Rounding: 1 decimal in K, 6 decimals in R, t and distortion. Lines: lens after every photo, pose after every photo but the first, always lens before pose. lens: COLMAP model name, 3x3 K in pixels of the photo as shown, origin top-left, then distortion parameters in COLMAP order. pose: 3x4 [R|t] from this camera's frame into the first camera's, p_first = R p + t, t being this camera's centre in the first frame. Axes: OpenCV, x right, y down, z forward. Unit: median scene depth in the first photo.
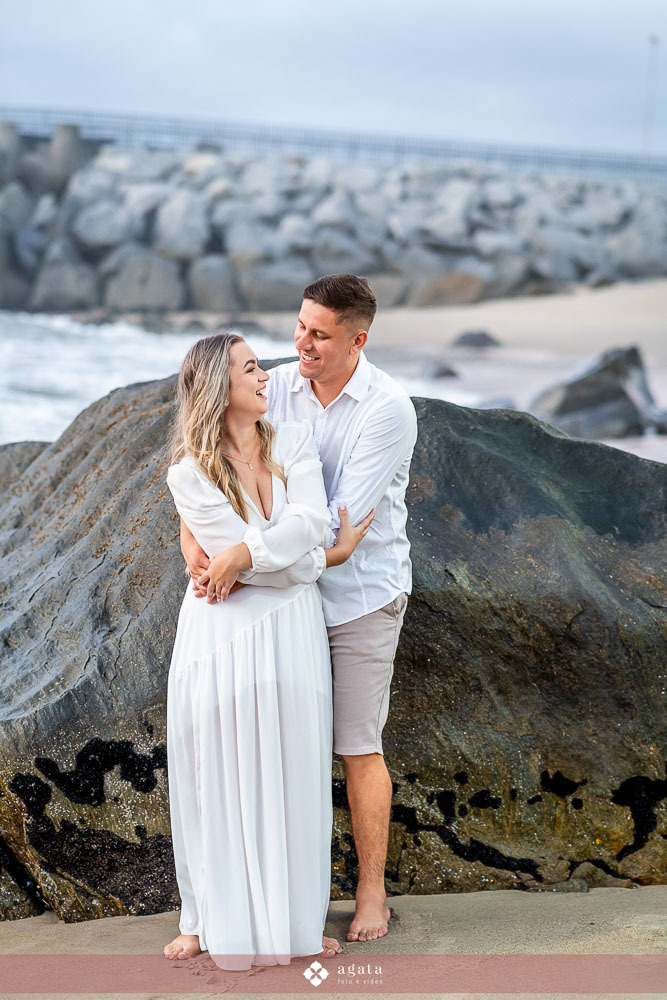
lens RADIAL K [[2539.8, 0, 335.5], [0, 2539.8, 501.1], [0, 0, 1]] dist [-0.144205, 0.000000]
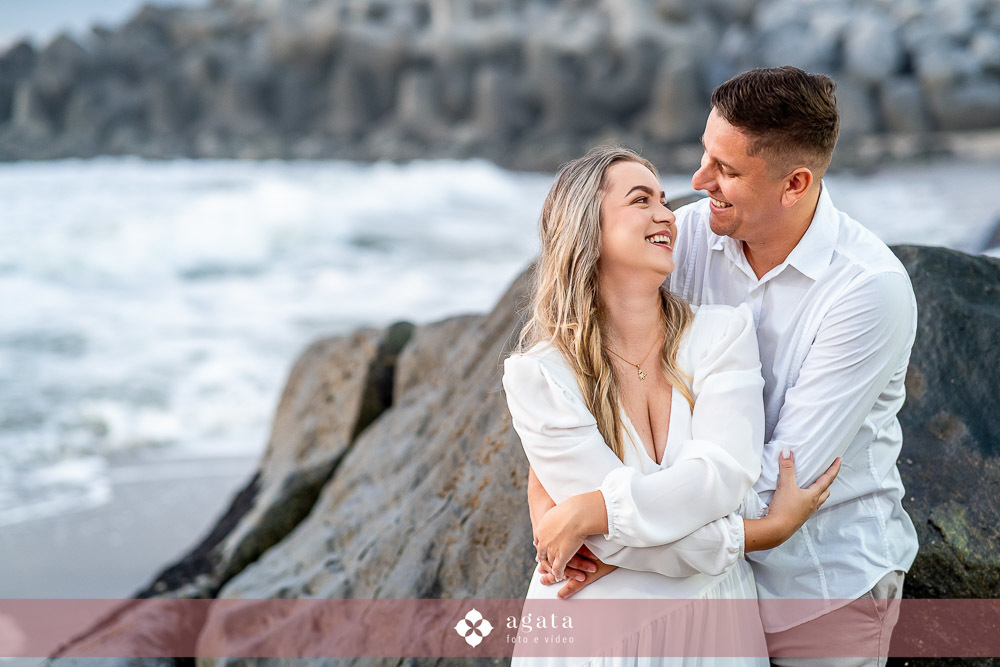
lens RADIAL K [[2539.8, 0, 500.1], [0, 2539.8, 332.6], [0, 0, 1]] dist [-0.144205, 0.000000]
pose [[0.976728, -0.034388, -0.211705, 0.069682], [0.034292, 0.999403, -0.004124, -0.019496], [0.211721, -0.003232, 0.977325, 0.344196]]
